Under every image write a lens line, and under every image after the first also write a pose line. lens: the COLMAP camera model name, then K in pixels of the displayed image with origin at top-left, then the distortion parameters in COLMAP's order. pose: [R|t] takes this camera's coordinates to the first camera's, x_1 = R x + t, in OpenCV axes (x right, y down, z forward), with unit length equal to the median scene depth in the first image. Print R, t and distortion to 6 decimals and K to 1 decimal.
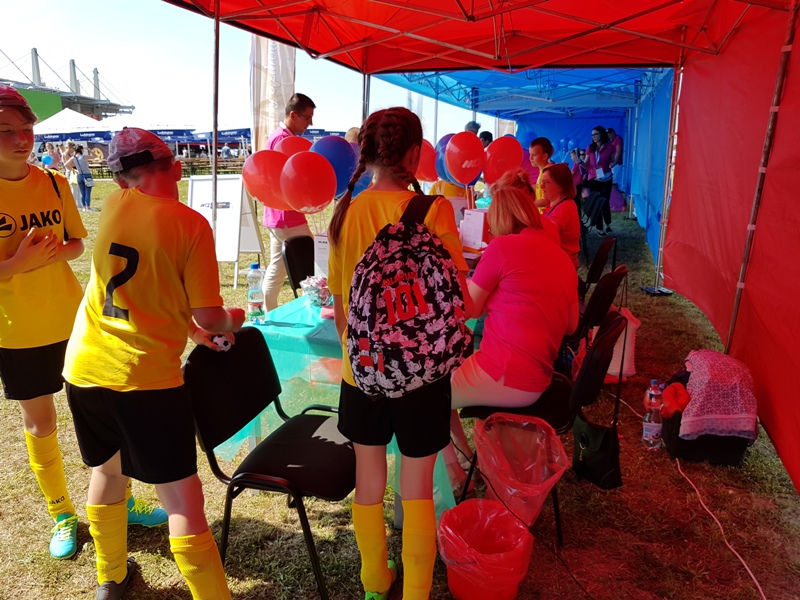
lens RADIAL K [[638.1, 0, 402.3], [0, 638.1, 297.3], [0, 0, 1]] dist [-0.019790, 0.010929]
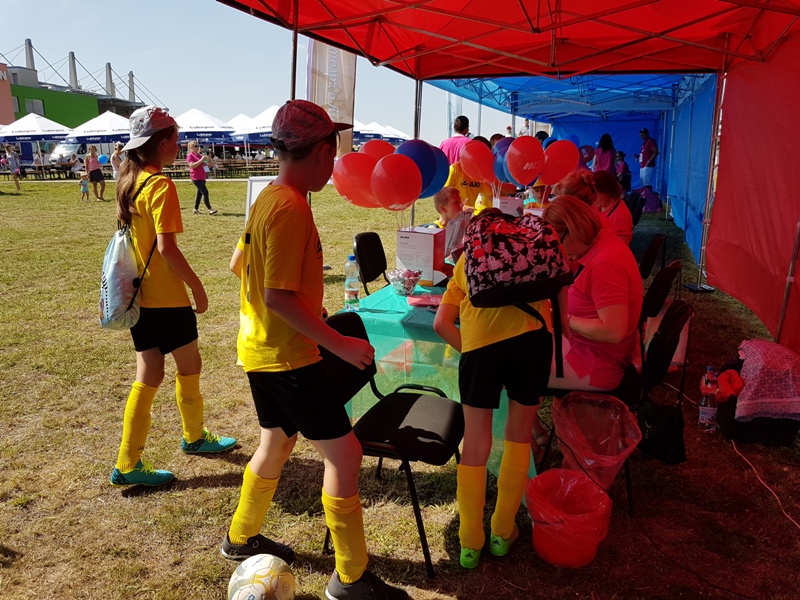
lens RADIAL K [[651.5, 0, 400.6], [0, 651.5, 297.4], [0, 0, 1]] dist [-0.013685, 0.013483]
pose [[0.999873, 0.003890, -0.015432, -0.084670], [-0.003995, 0.999969, -0.006760, 0.017255], [0.015405, 0.006821, 0.999858, -0.081781]]
